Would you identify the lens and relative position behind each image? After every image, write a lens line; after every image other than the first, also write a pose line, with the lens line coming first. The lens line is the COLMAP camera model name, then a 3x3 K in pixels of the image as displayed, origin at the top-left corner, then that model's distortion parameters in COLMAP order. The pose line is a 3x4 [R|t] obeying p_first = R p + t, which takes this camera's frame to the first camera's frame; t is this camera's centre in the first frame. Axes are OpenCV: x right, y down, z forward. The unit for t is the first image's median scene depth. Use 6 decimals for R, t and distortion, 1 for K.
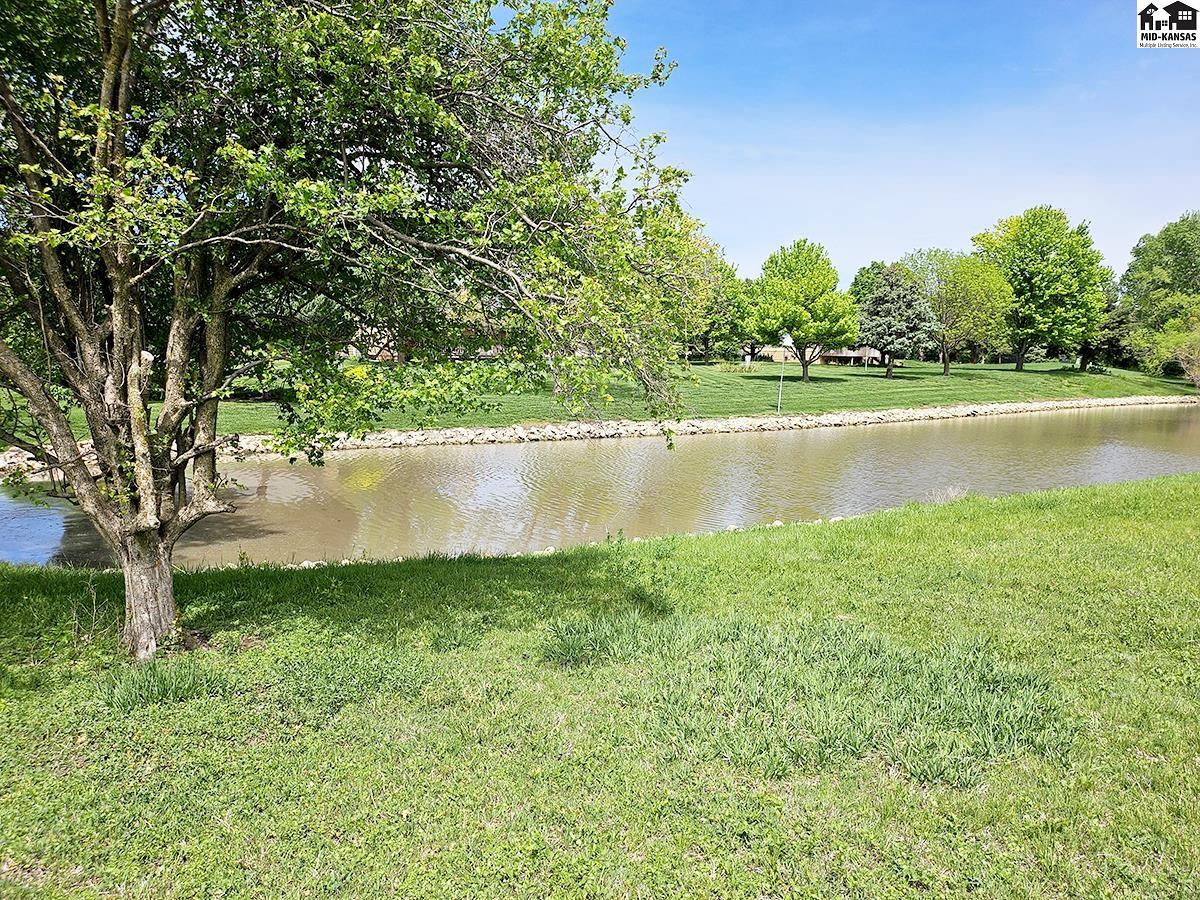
lens RADIAL K [[832.6, 0, 597.3], [0, 832.6, 448.9], [0, 0, 1]] dist [0.051163, -0.006159]
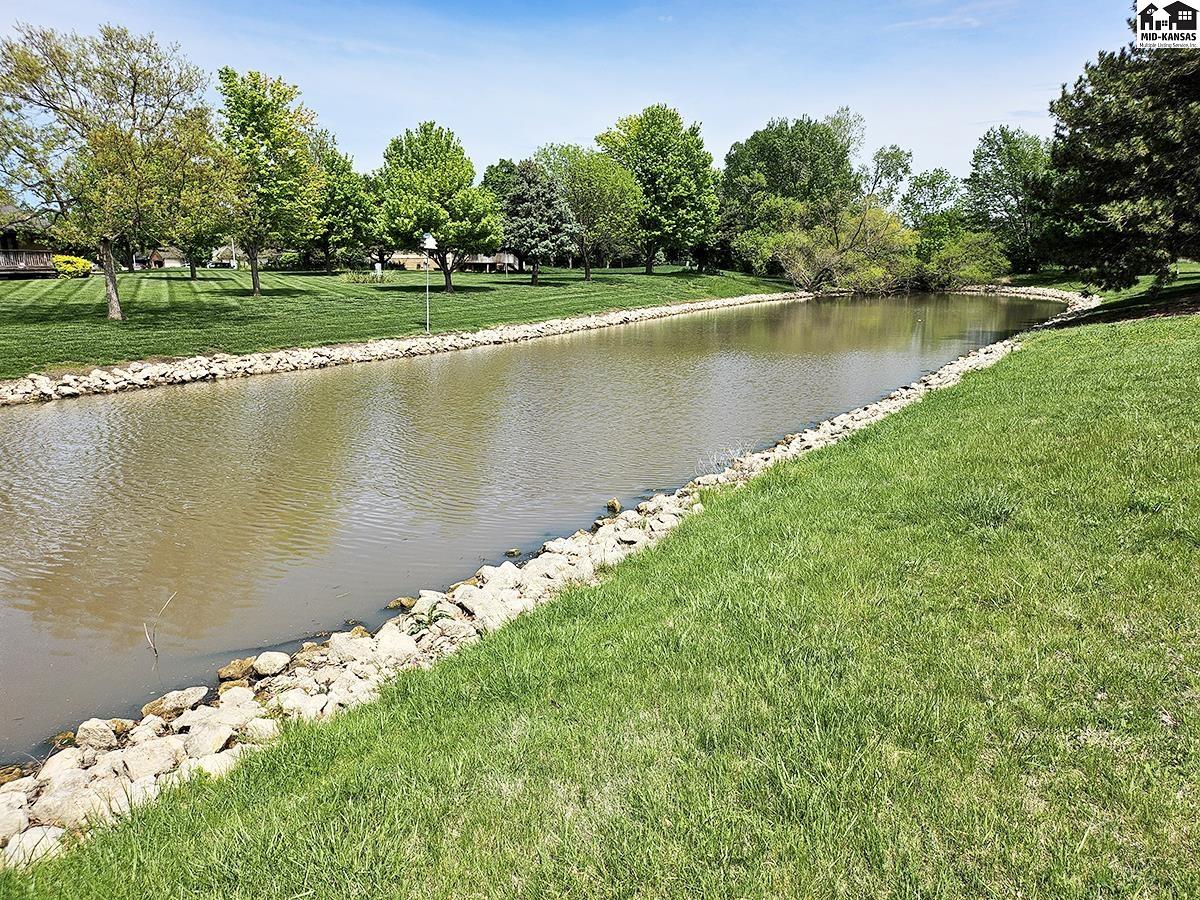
lens RADIAL K [[843.8, 0, 602.5], [0, 843.8, 452.8], [0, 0, 1]] dist [0.059108, -0.027411]
pose [[0.906434, -0.114829, 0.406437, 0.012209], [0.070679, 0.990001, 0.122072, -0.009236], [-0.416391, -0.081924, 0.905487, 0.100380]]
